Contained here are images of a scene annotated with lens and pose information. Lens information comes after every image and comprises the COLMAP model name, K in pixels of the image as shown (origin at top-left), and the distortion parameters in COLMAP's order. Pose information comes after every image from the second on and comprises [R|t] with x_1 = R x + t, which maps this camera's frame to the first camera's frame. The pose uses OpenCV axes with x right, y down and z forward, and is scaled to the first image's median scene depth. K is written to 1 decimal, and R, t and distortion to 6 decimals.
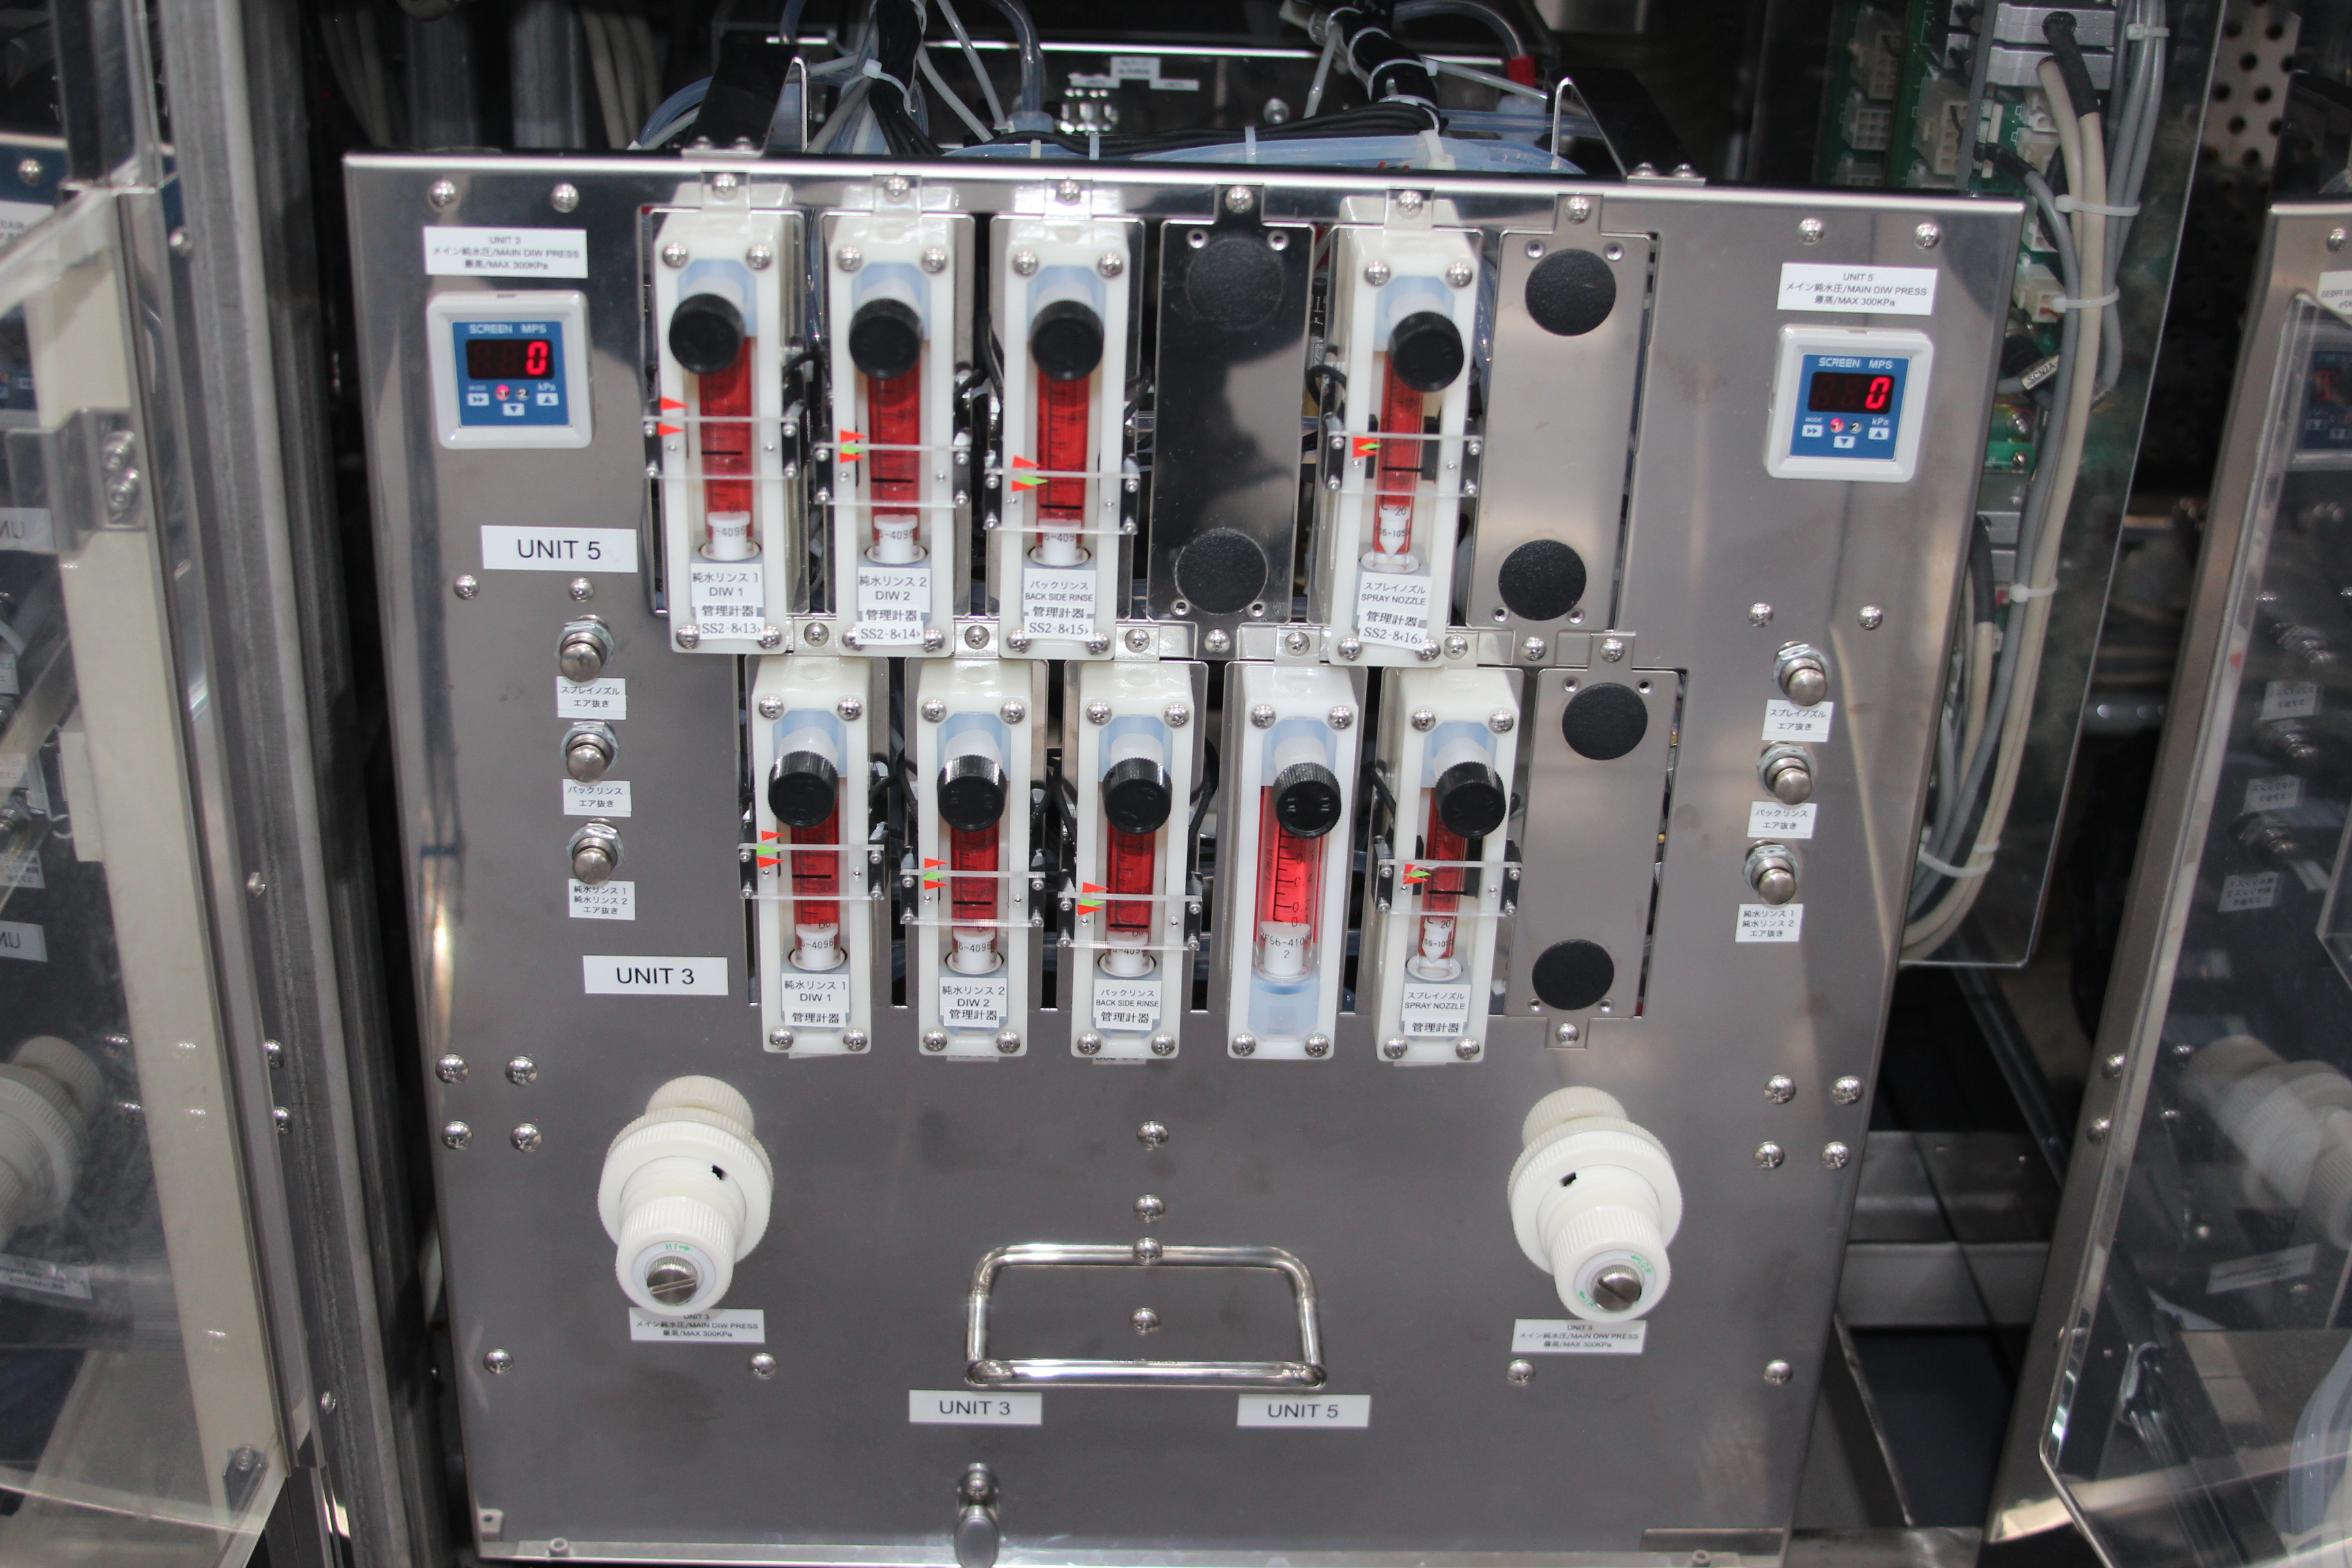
lens RADIAL K [[3046.9, 0, 1176.0], [0, 3046.9, 784.0], [0, 0, 1]] dist [-0.186494, 0.162073]
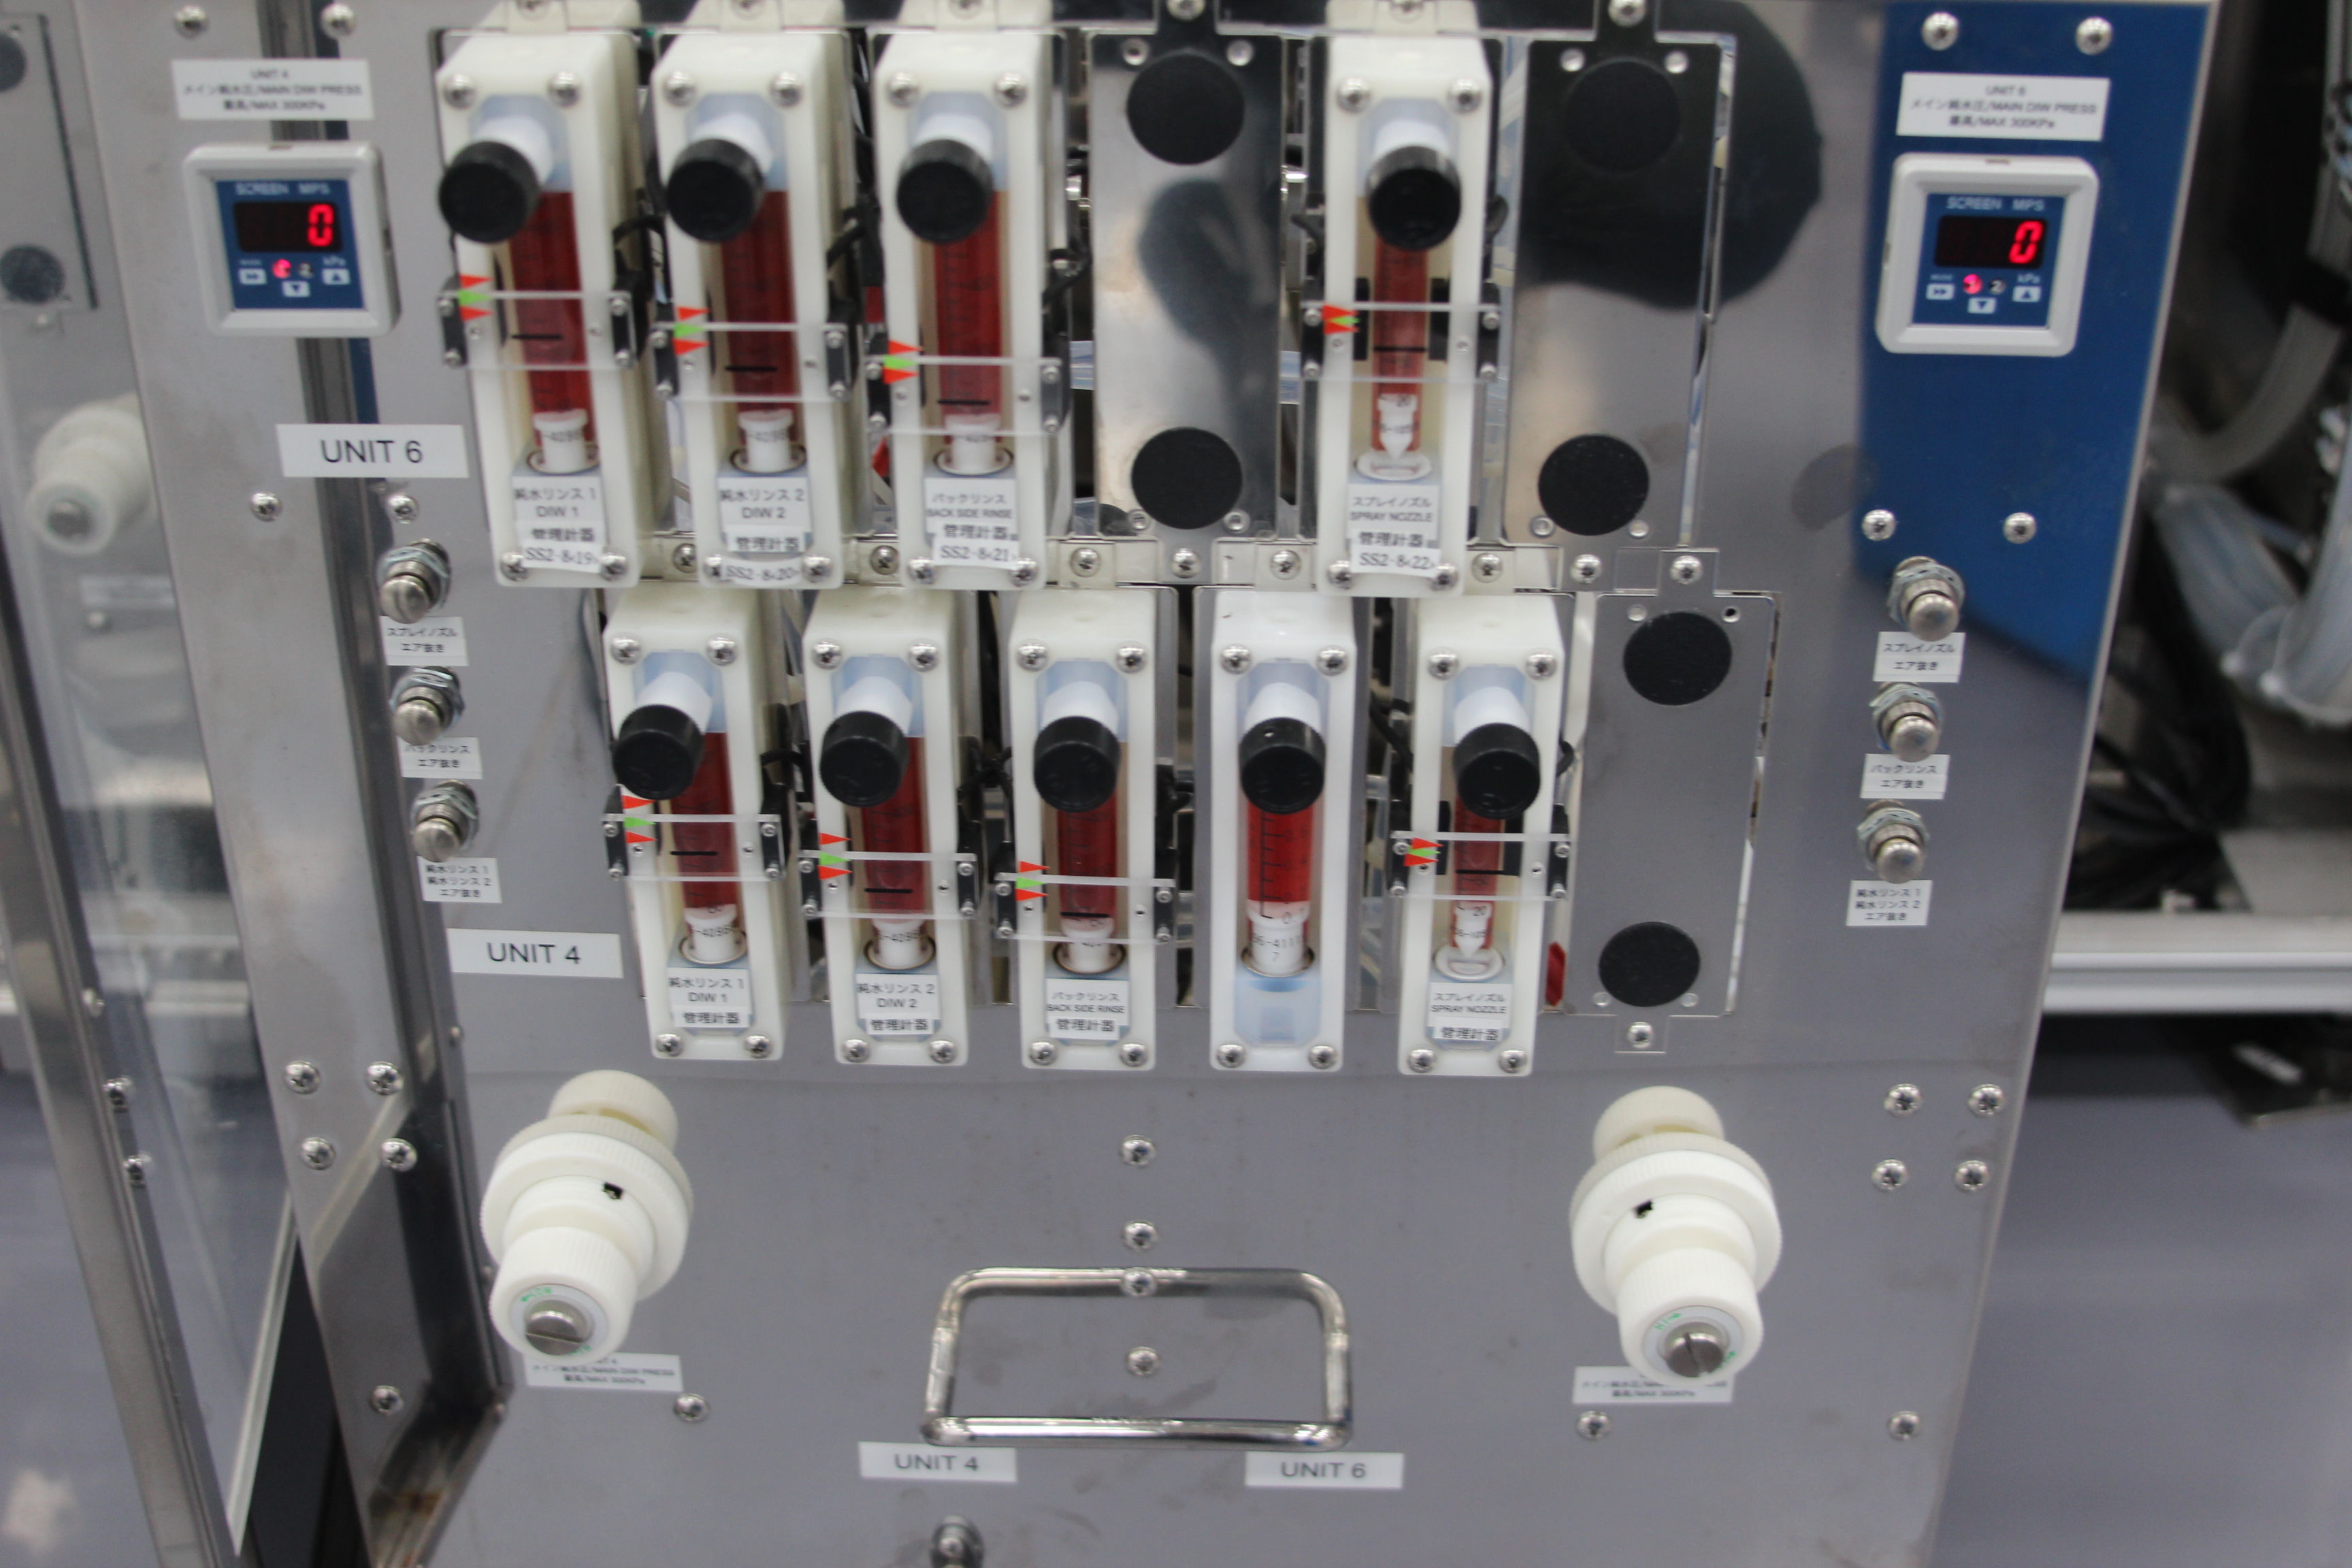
lens RADIAL K [[3046.9, 0, 1176.0], [0, 3046.9, 784.0], [0, 0, 1]] dist [-0.186494, 0.162073]
pose [[0.998266, -0.002522, -0.058807, 0.057571], [0.005815, 0.998421, 0.055879, -0.033611], [0.058573, -0.056124, 0.996704, 0.203913]]
